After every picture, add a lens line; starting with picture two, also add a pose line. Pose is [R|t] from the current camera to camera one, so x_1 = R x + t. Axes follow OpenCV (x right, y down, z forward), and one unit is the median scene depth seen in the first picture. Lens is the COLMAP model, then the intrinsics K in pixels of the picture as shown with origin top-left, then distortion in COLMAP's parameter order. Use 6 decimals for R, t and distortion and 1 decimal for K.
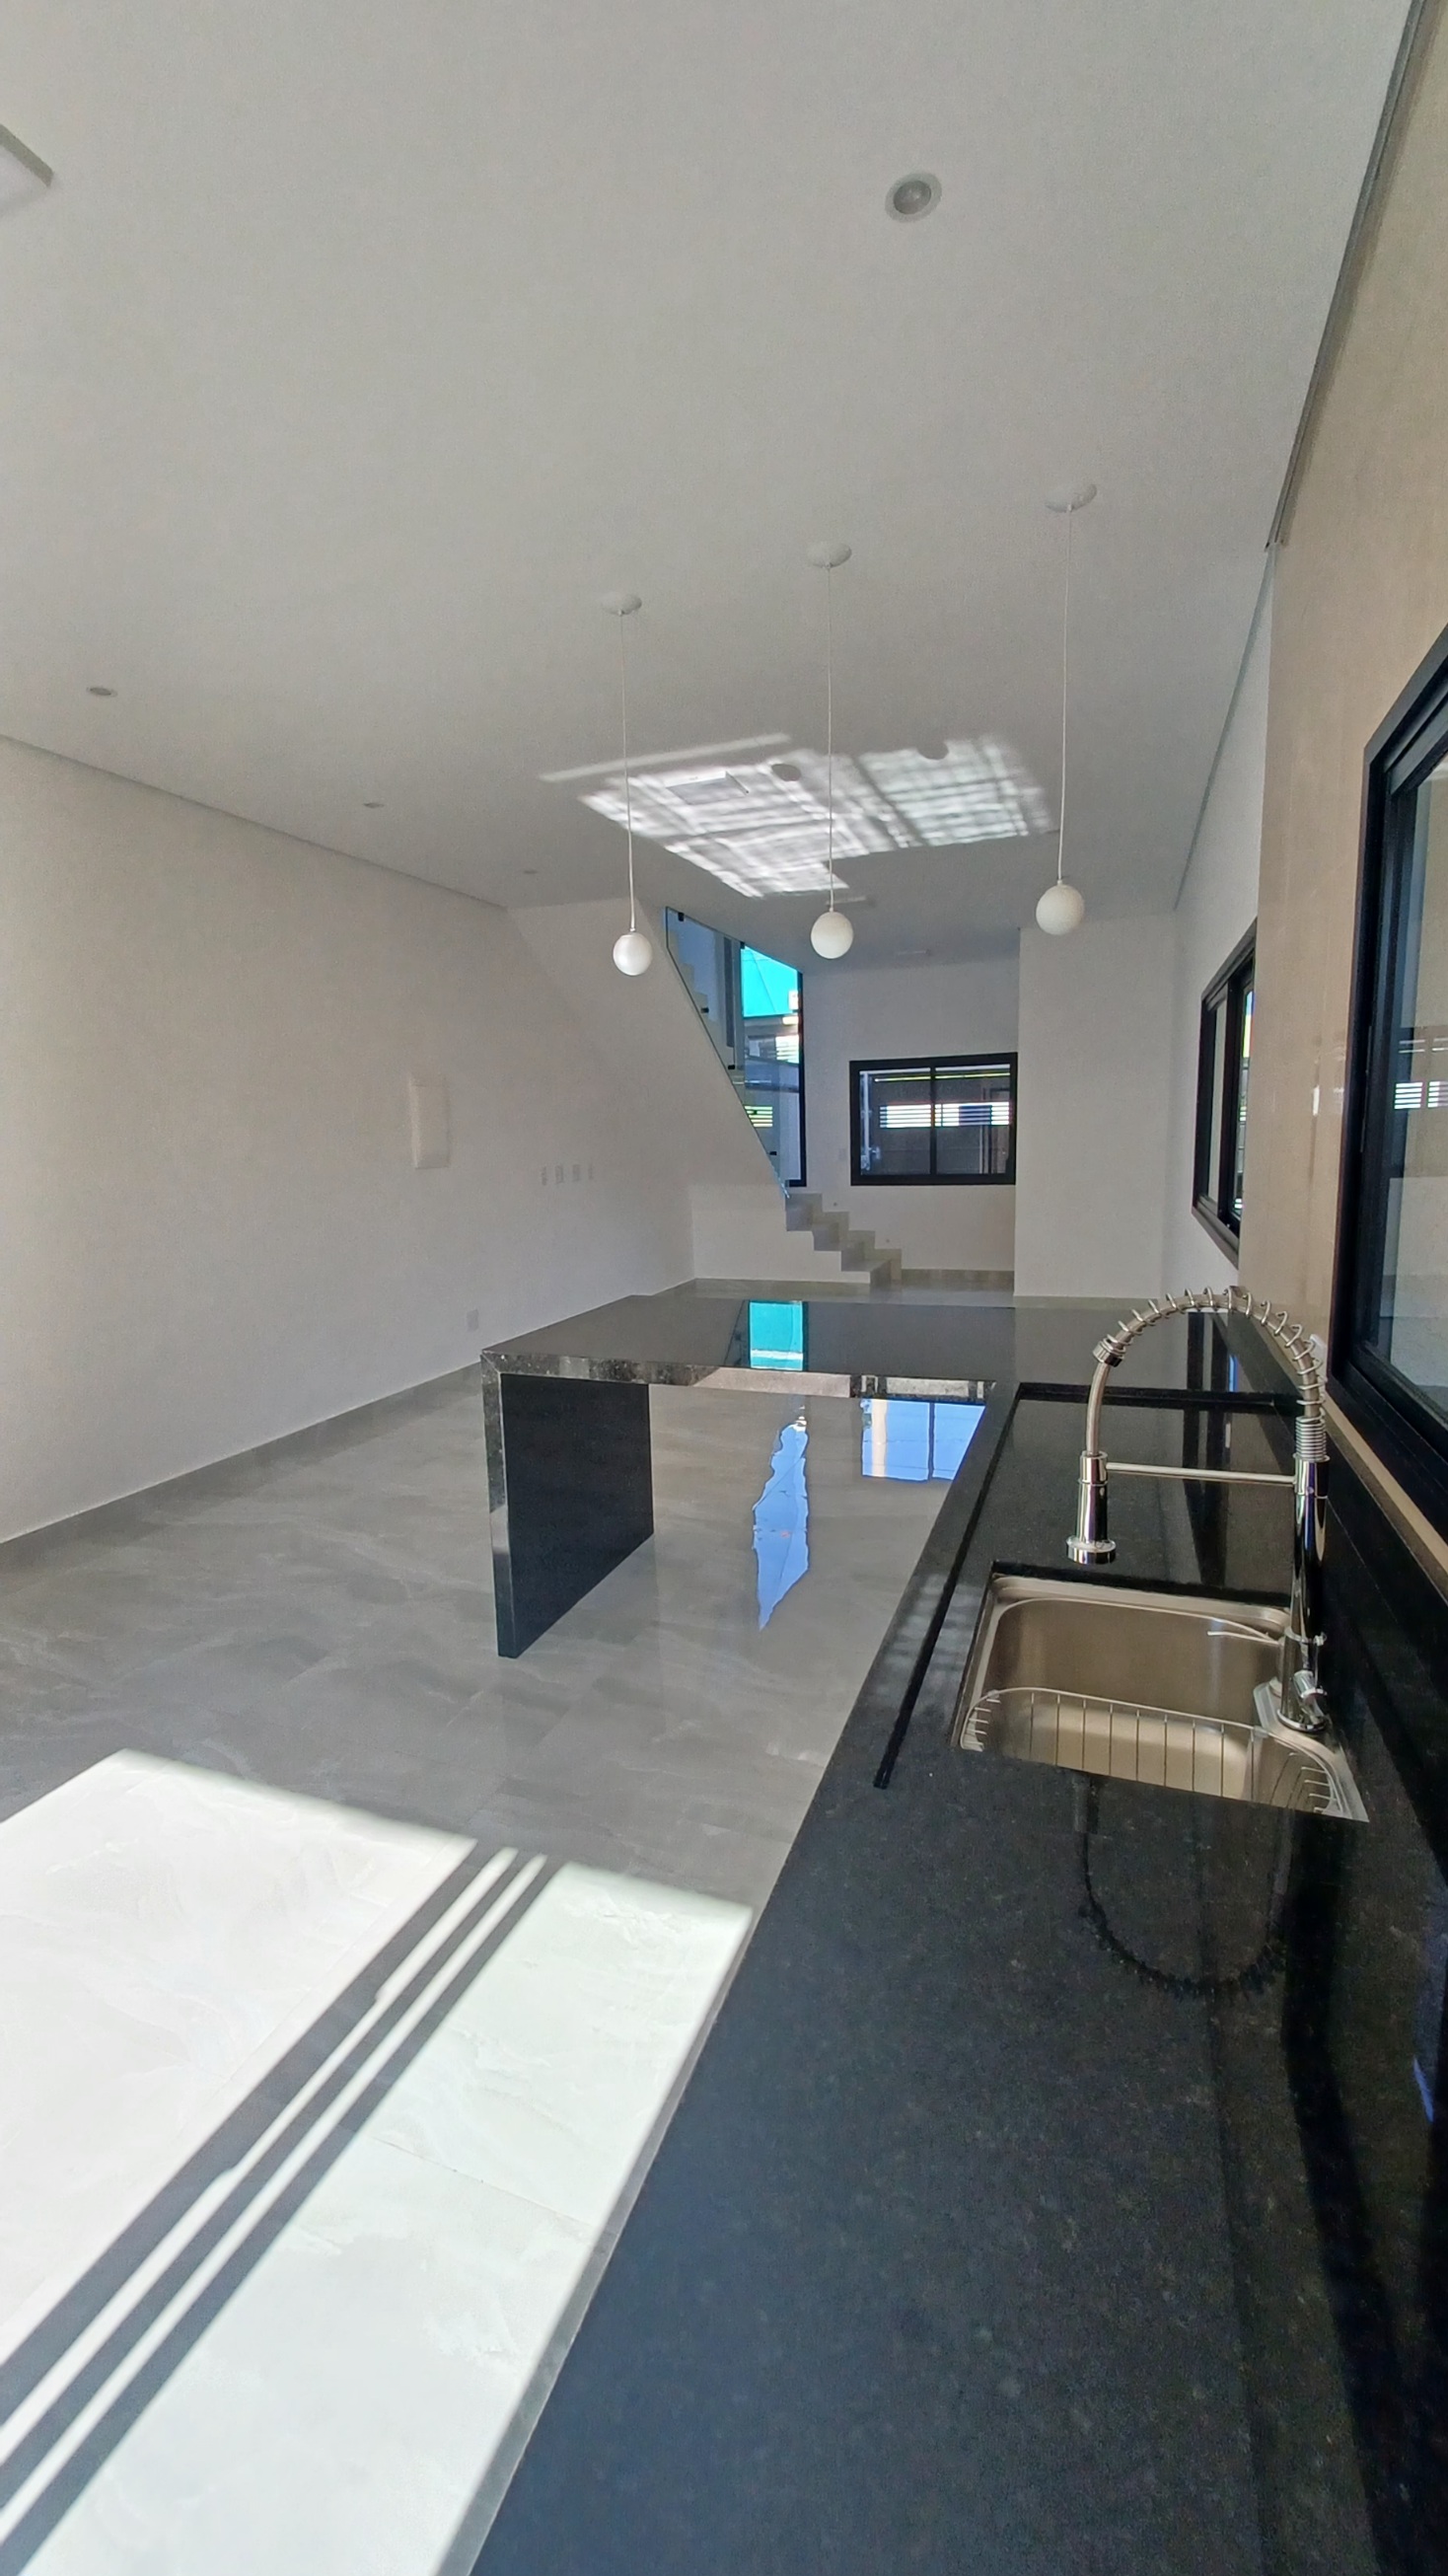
lens RADIAL K [[1017.4, 0, 711.0], [0, 1017.4, 1291.6], [0, 0, 1]] dist [0.002302, 0.000151]
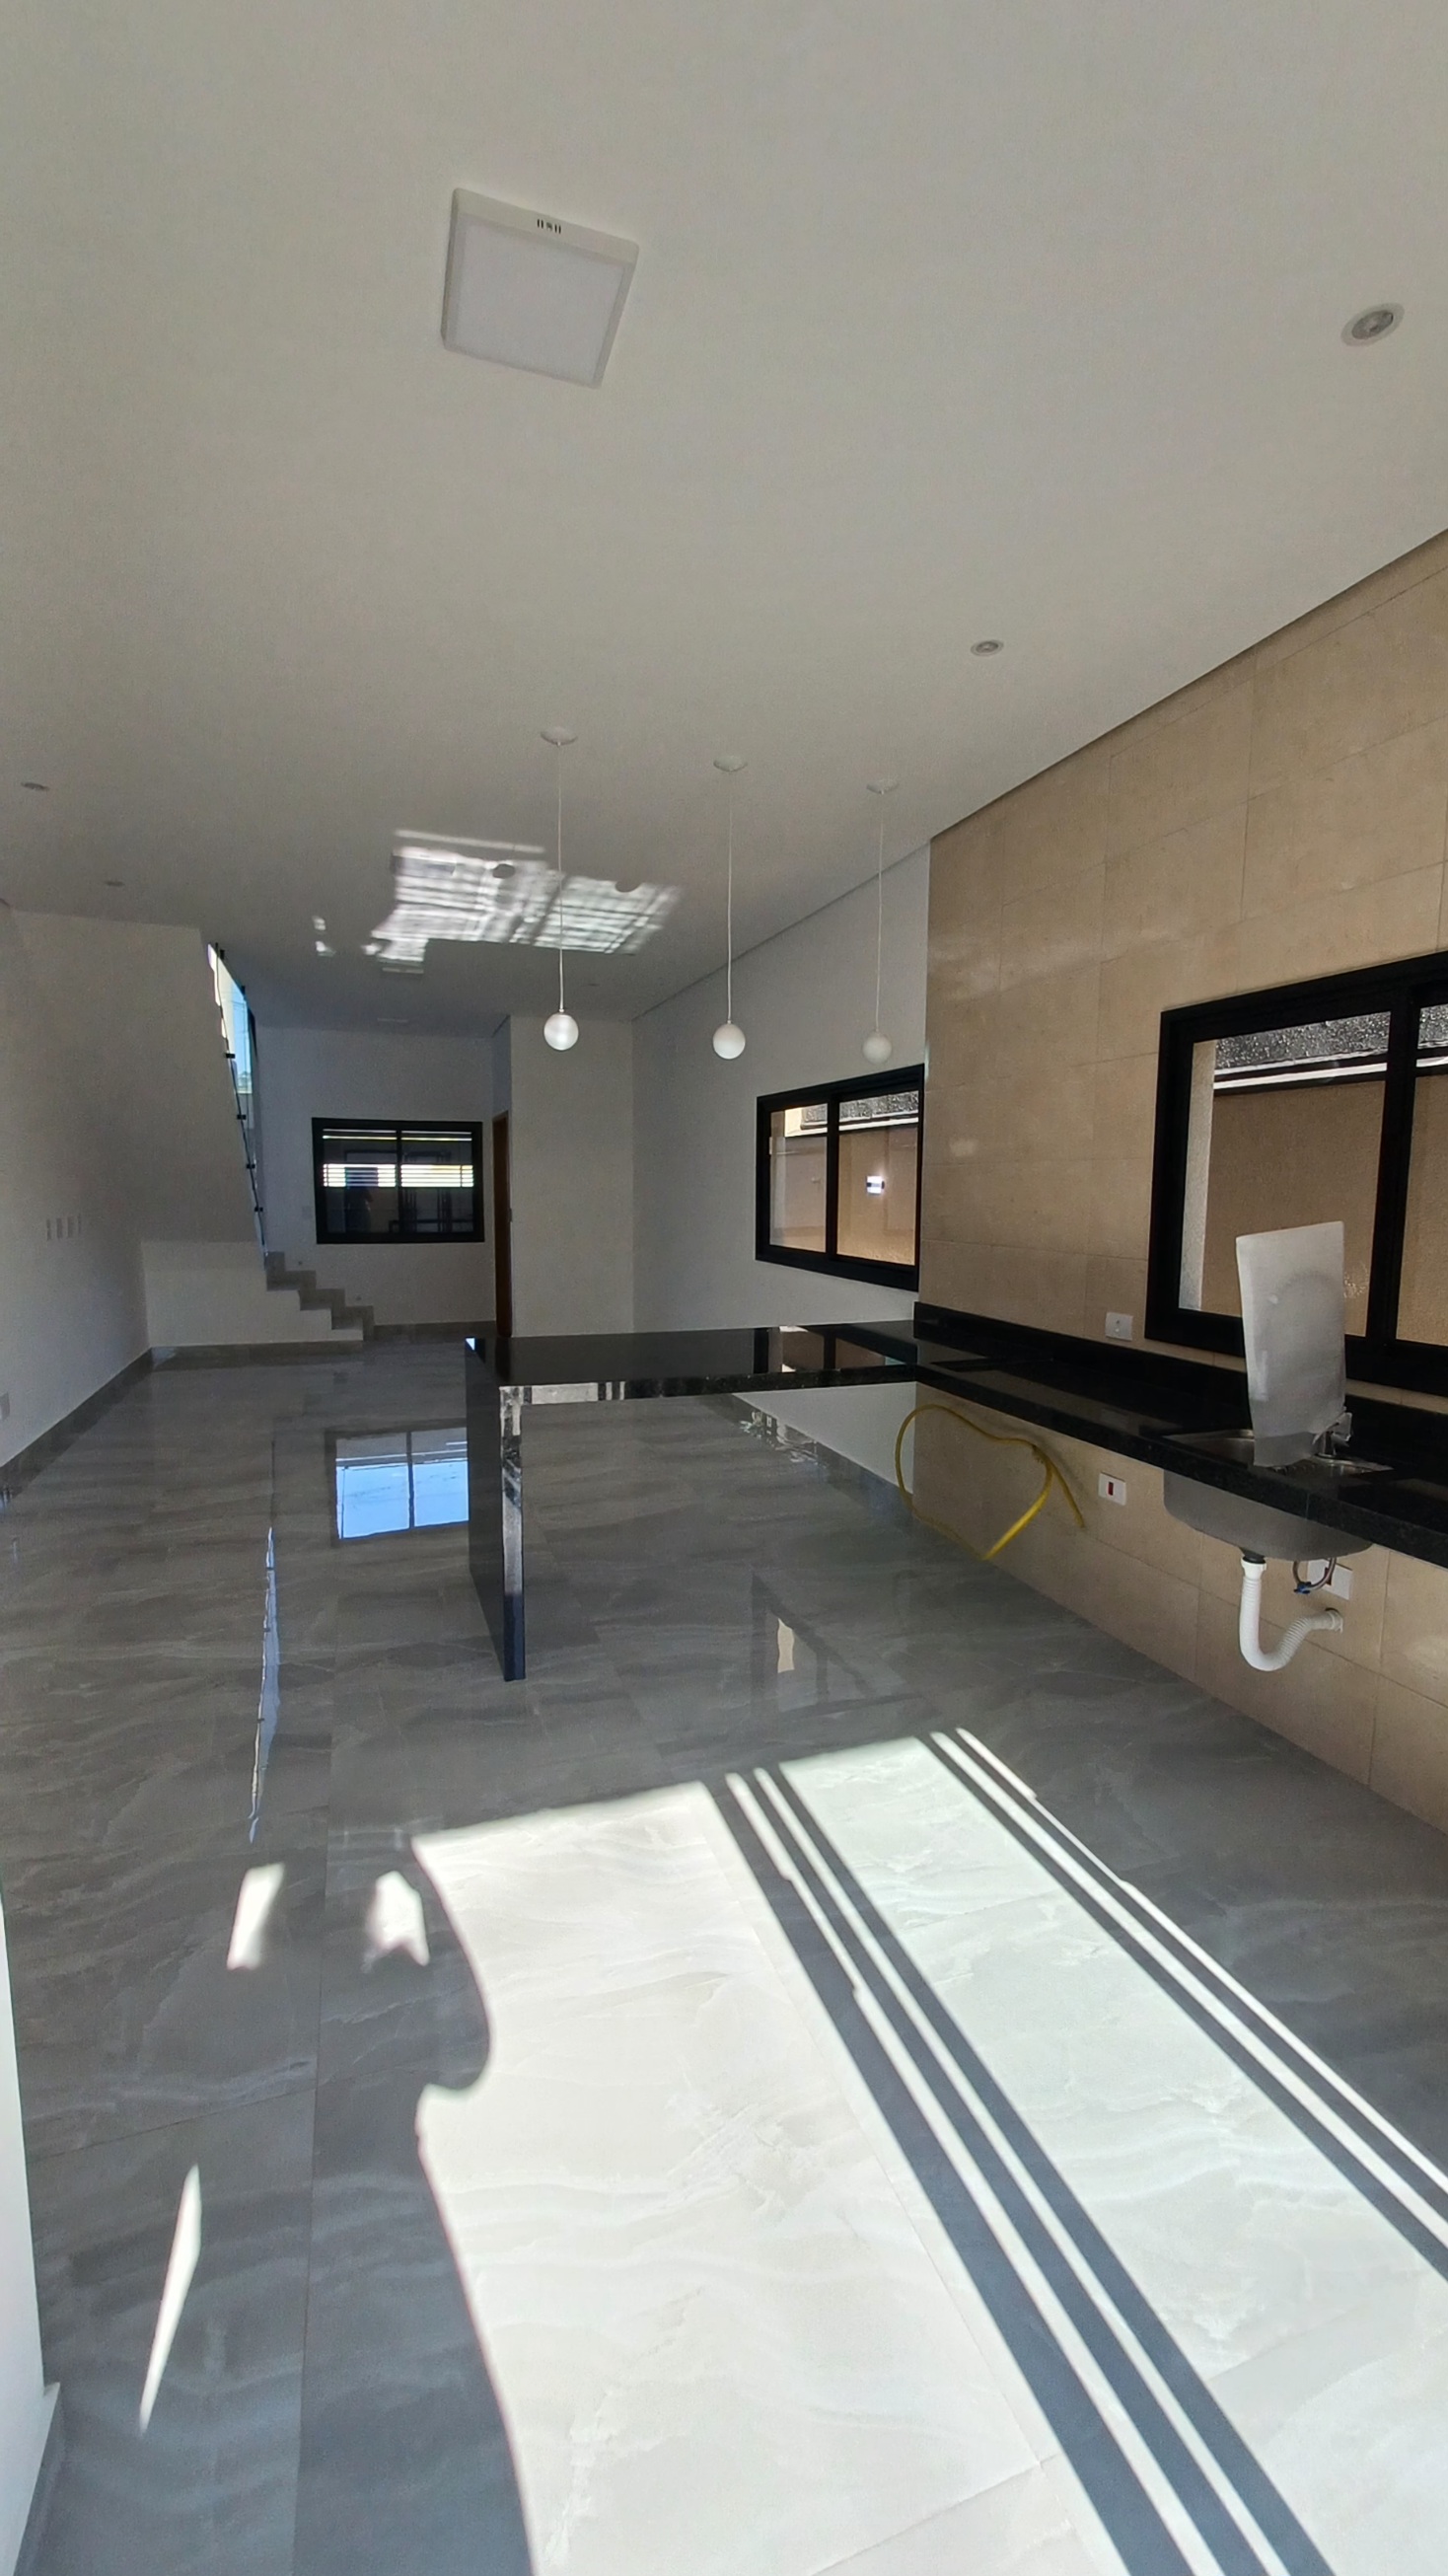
lens RADIAL K [[1017.4, 0, 709.5], [0, 1017.4, 1295.6], [0, 0, 1]] dist [0.002302, 0.000151]
pose [[0.762108, -0.033646, 0.646575, -0.445086], [0.070237, 0.997051, -0.030904, 0.006151], [-0.643628, 0.068966, 0.762225, 0.026400]]
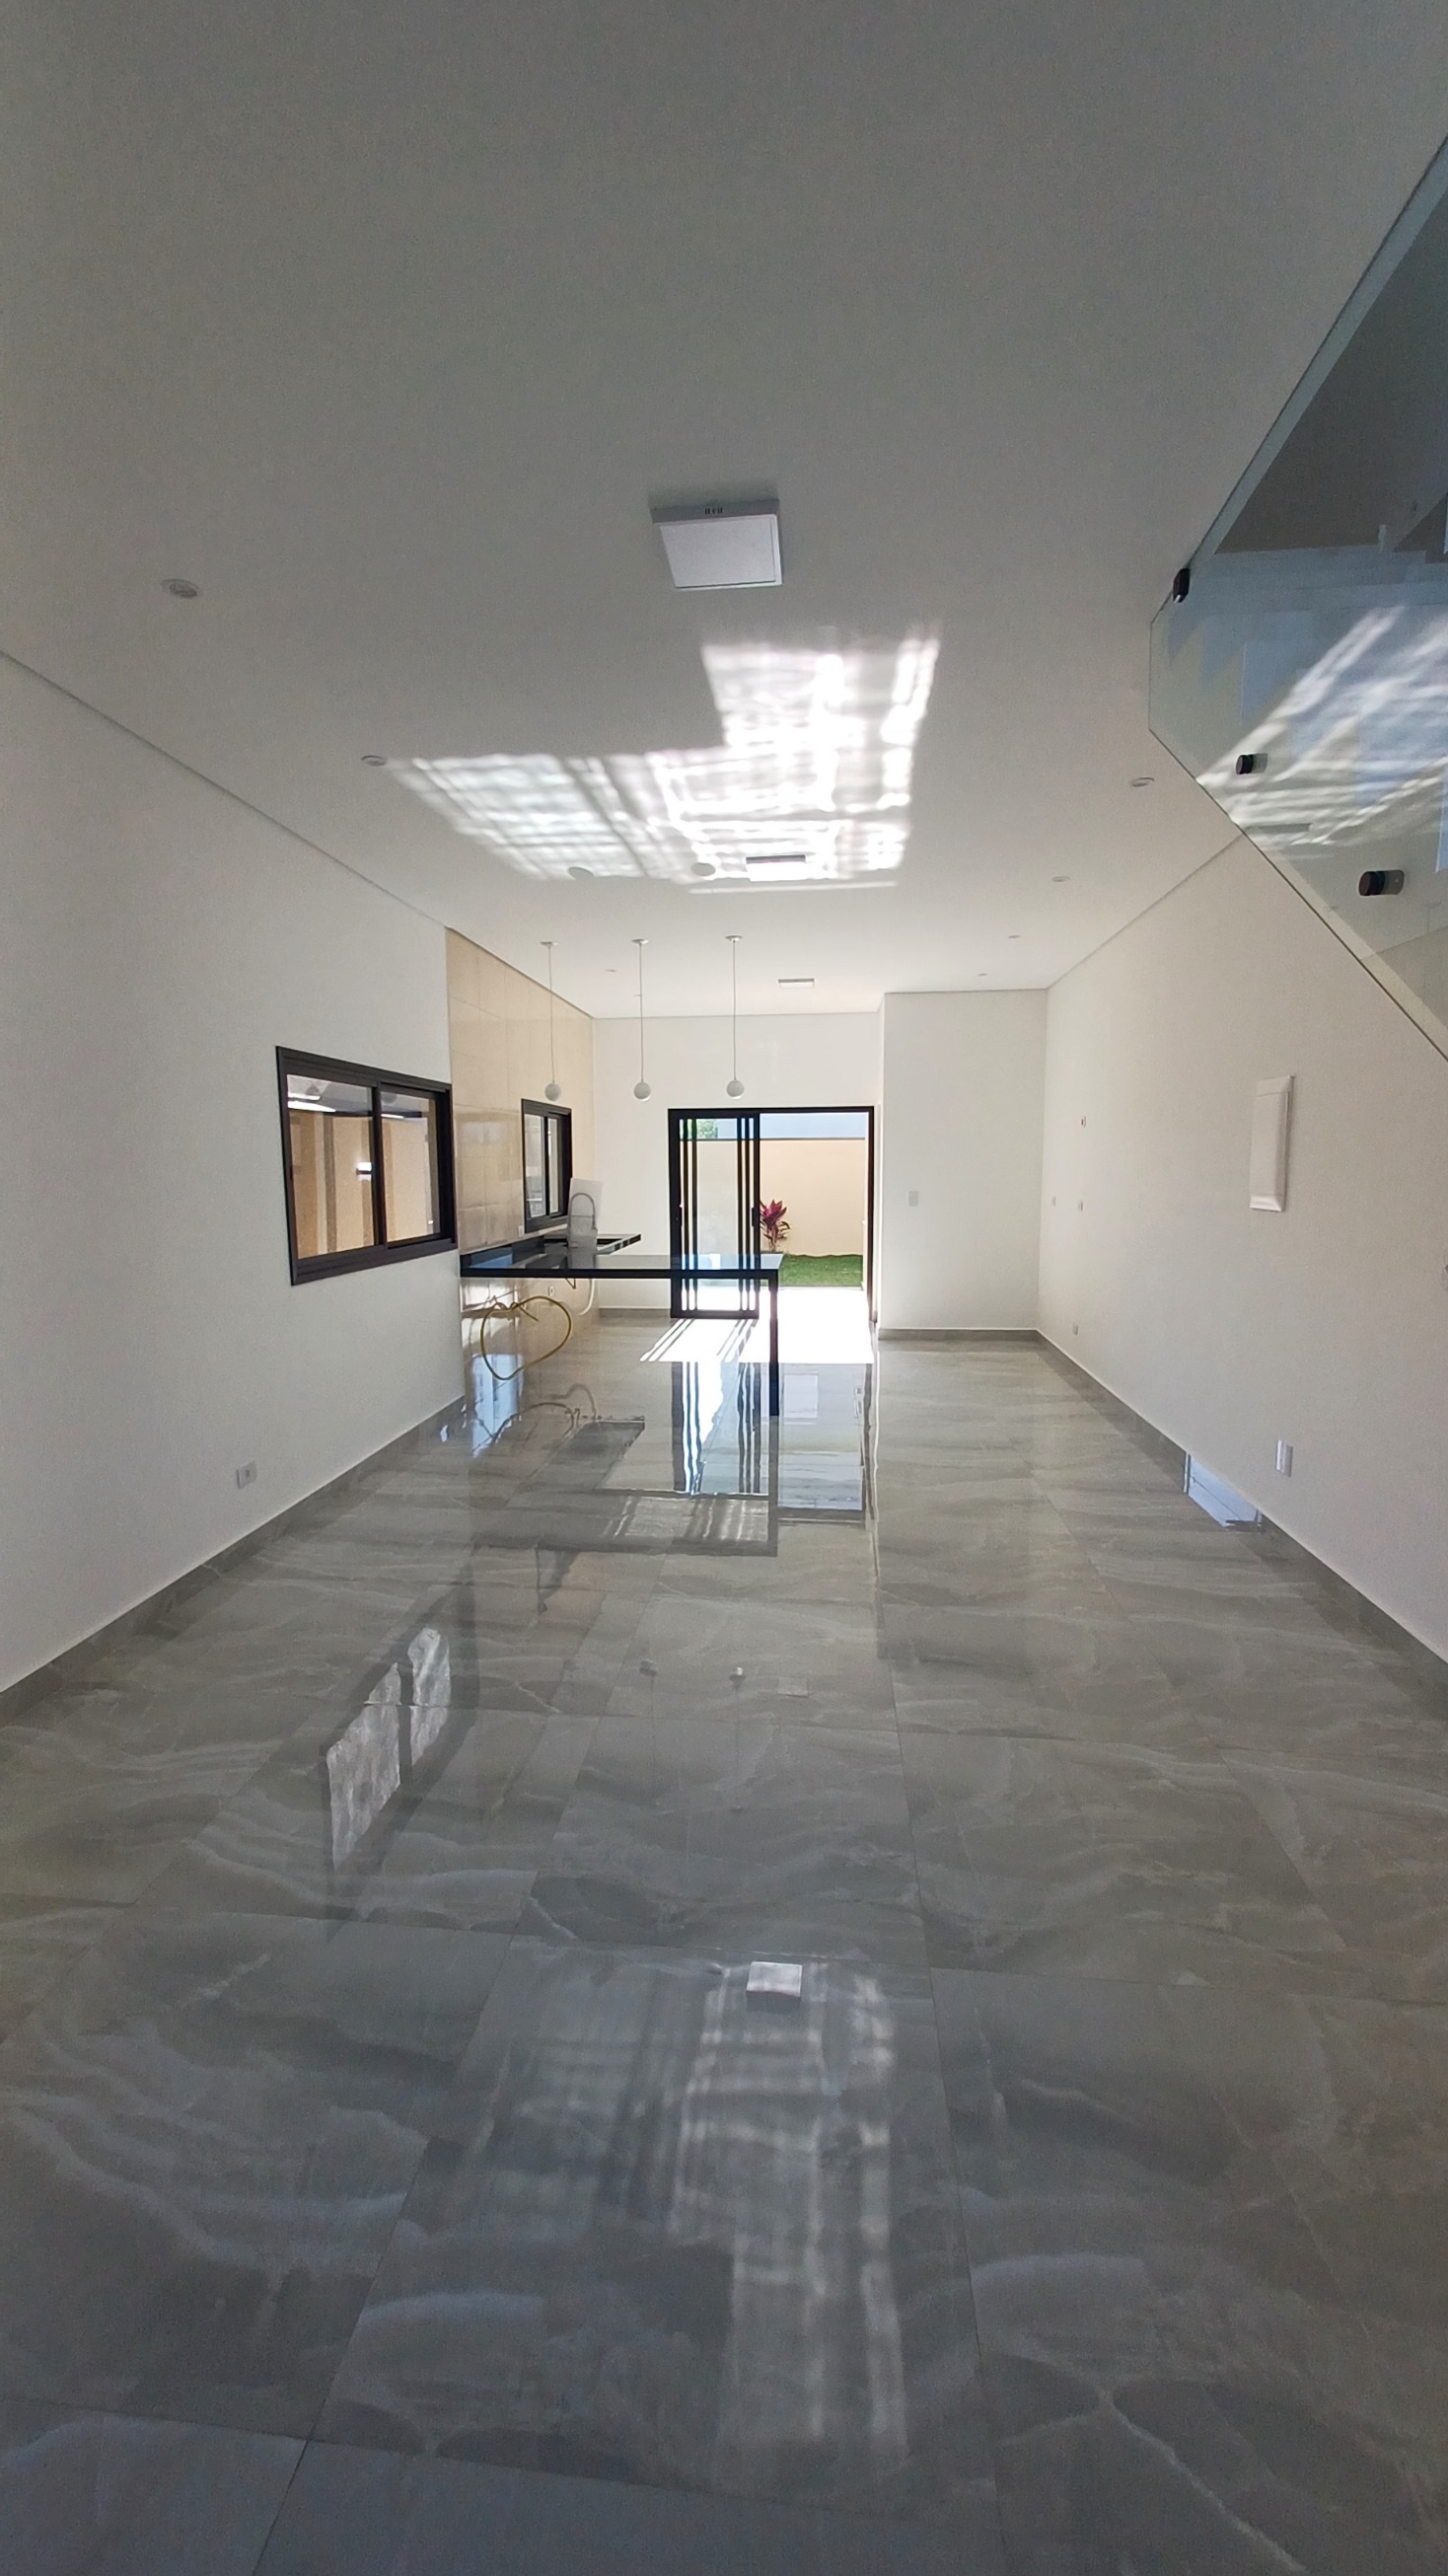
lens RADIAL K [[1017.4, 0, 714.1], [0, 1017.4, 1294.6], [0, 0, 1]] dist [0.002302, 0.000151]
pose [[-0.964528, 0.069281, -0.254727, 0.353328], [-0.004289, 0.960706, 0.277536, -0.329539], [0.263946, 0.268784, -0.926330, 1.985445]]
